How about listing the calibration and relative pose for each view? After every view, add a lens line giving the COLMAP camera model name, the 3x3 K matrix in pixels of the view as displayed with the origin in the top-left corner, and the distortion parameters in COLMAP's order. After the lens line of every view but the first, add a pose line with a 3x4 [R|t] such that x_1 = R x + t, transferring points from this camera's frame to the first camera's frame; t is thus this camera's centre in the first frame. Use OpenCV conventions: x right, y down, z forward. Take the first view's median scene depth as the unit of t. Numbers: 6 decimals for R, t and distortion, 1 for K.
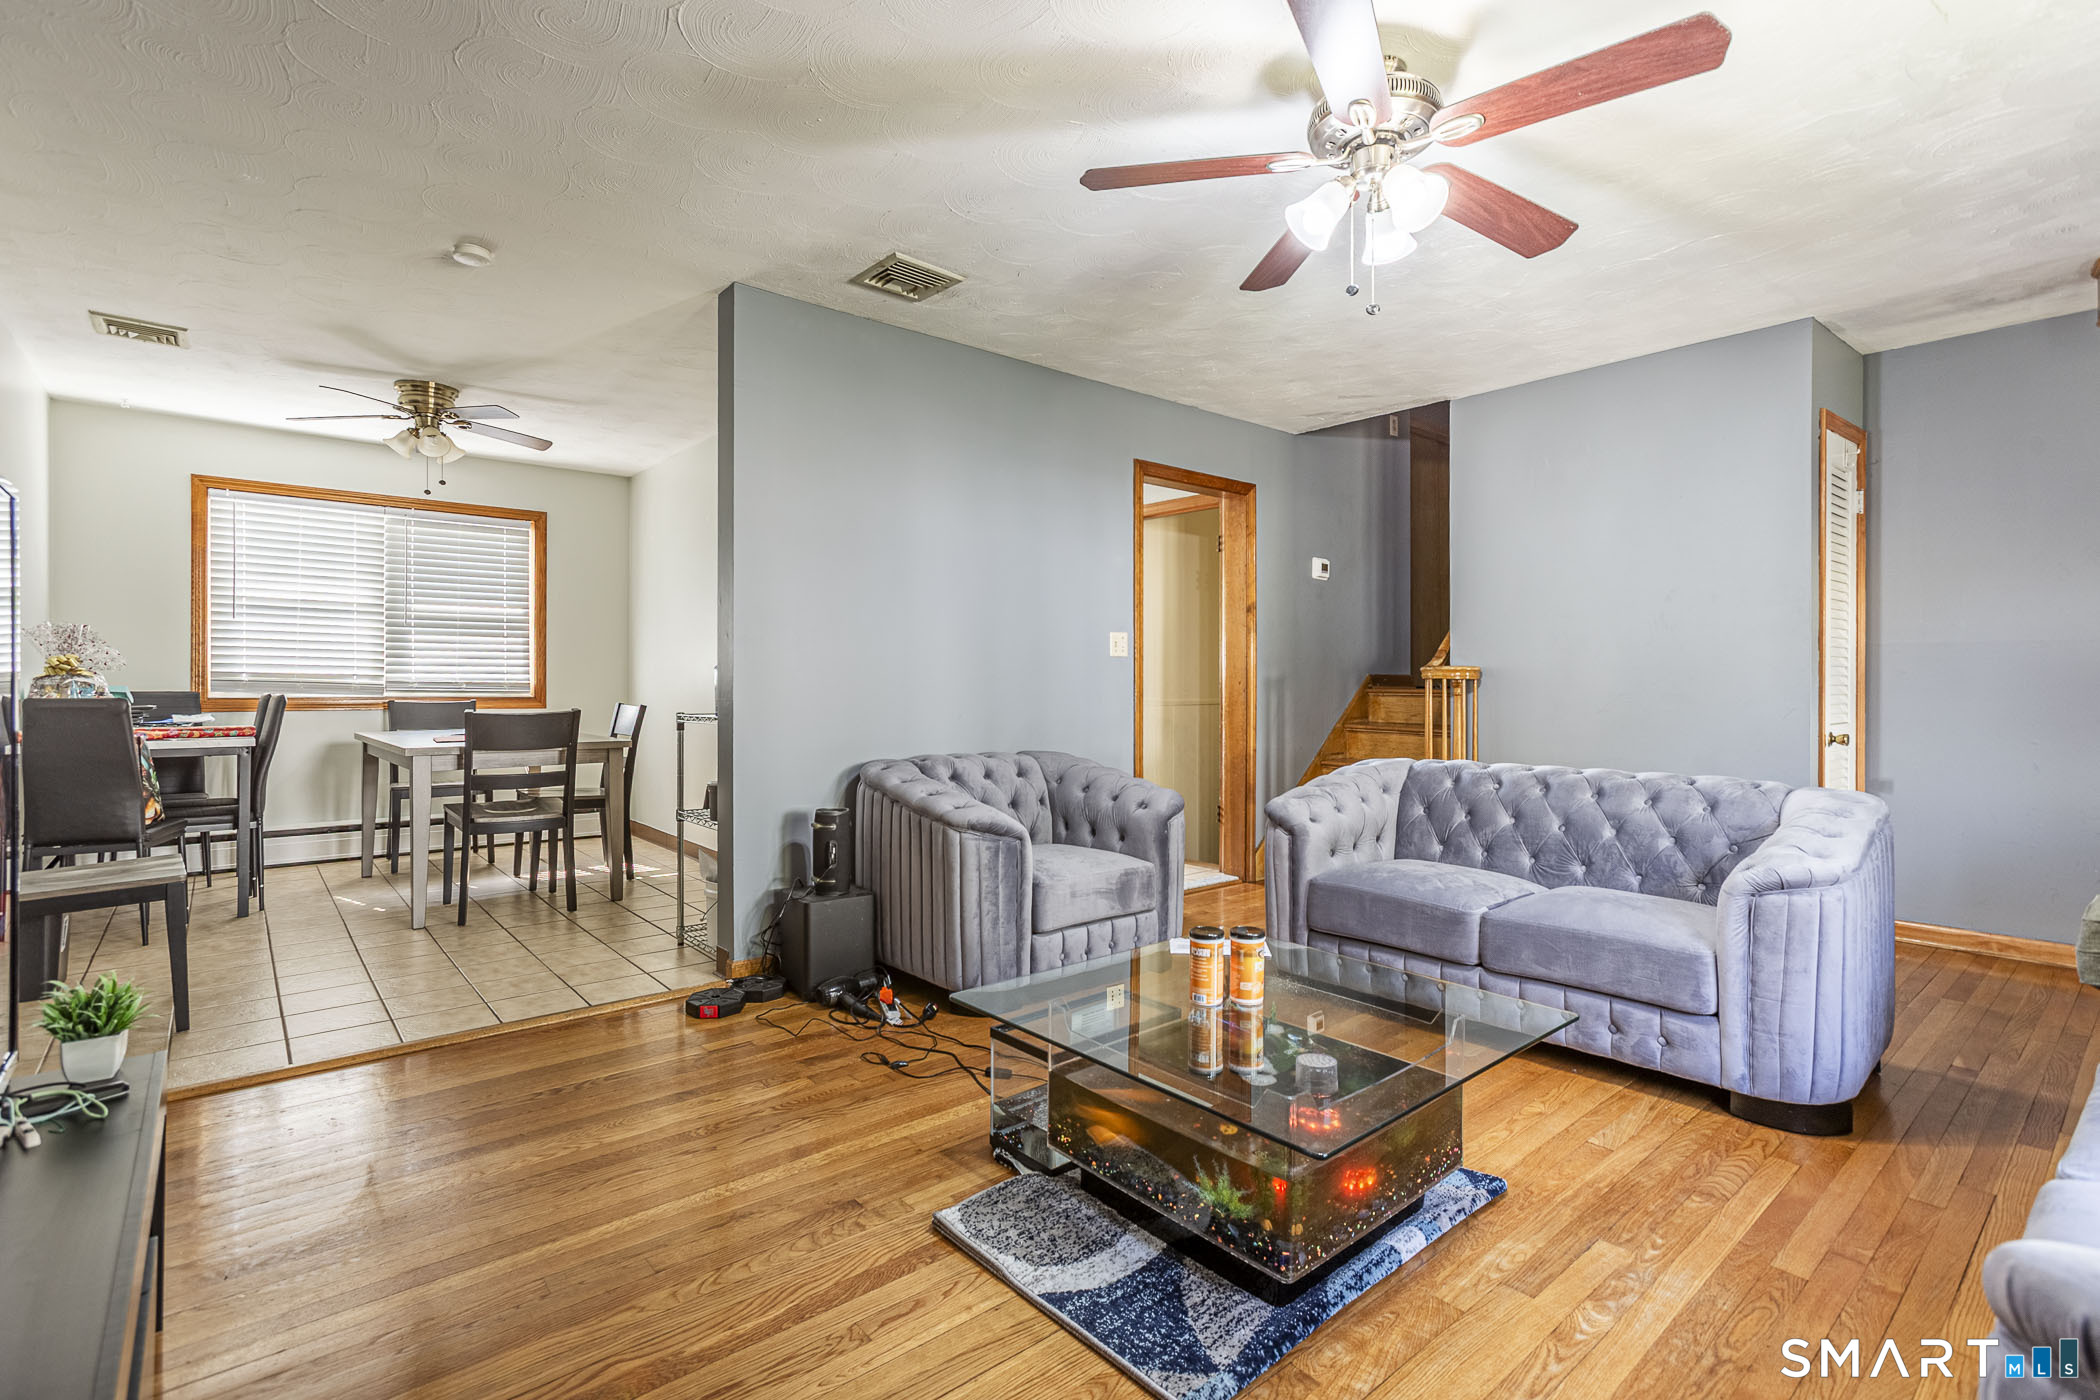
lens RADIAL K [[970.2, 0, 1069.5], [0, 970.2, 671.2], [0, 0, 1]] dist [0.003241, 0.000761]
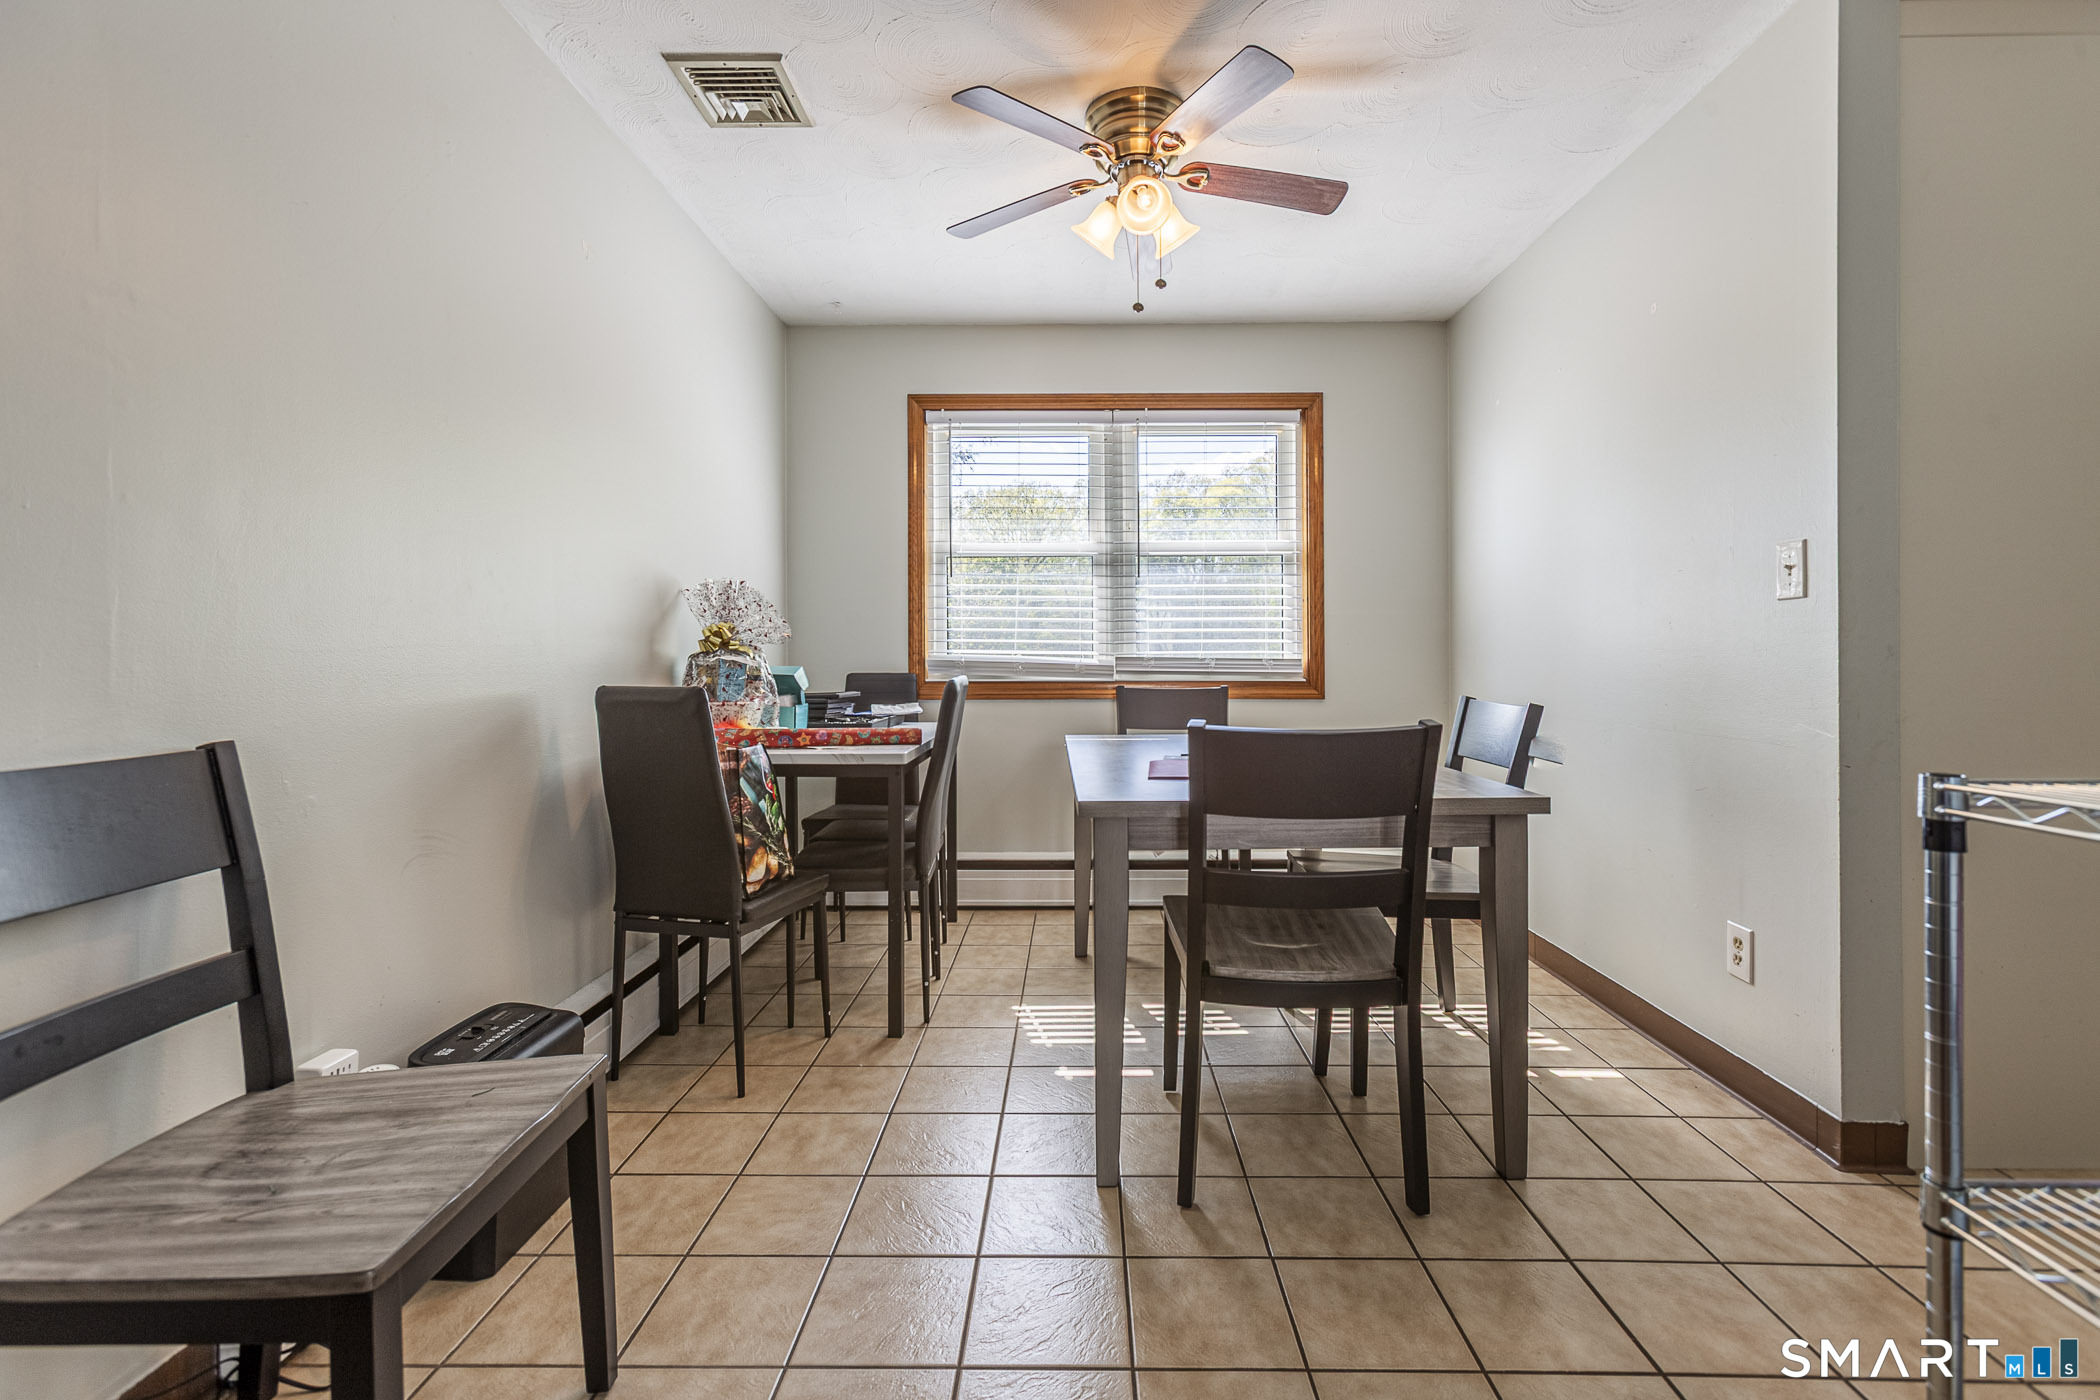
lens RADIAL K [[970.2, 0, 1069.5], [0, 970.2, 671.2], [0, 0, 1]] dist [0.003241, 0.000761]
pose [[0.749958, -0.001532, -0.661484, -0.311965], [0.013728, 0.999818, 0.013248, 0.011229], [0.661343, -0.019016, 0.749842, 0.532149]]
